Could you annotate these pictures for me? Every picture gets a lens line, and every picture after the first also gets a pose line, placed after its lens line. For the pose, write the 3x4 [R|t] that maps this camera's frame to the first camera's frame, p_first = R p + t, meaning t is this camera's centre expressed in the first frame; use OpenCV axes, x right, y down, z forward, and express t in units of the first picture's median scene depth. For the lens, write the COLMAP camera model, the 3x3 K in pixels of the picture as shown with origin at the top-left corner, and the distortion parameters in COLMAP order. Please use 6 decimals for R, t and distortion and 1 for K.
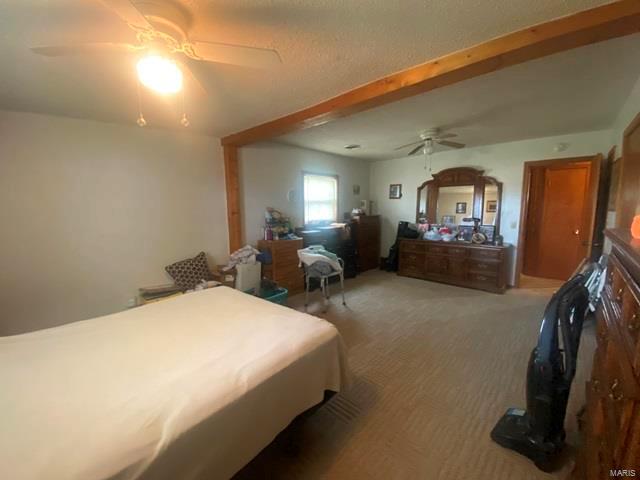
lens RADIAL K [[260.2, 0, 316.5], [0, 260.2, 235.9], [0, 0, 1]] dist [-0.000898, -0.000657]
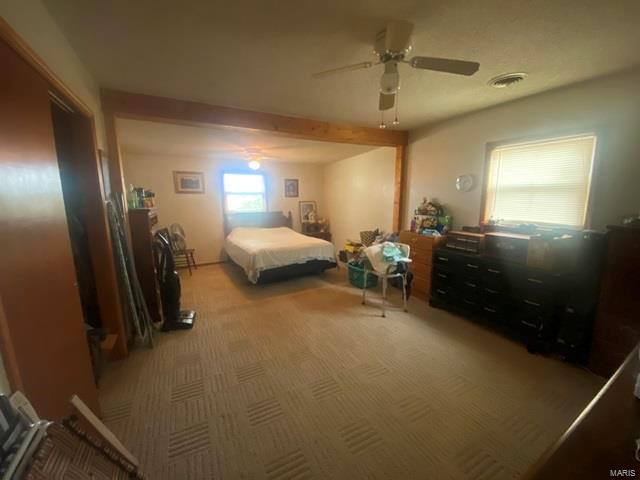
lens RADIAL K [[257.3, 0, 318.6], [0, 257.3, 241.0], [0, 0, 1]] dist [0.000740, 0.000024]
pose [[-0.282120, 0.173341, -0.943590, 0.778931], [-0.115575, 0.970238, 0.212792, -0.103444], [0.952392, 0.169088, -0.253689, 0.845833]]
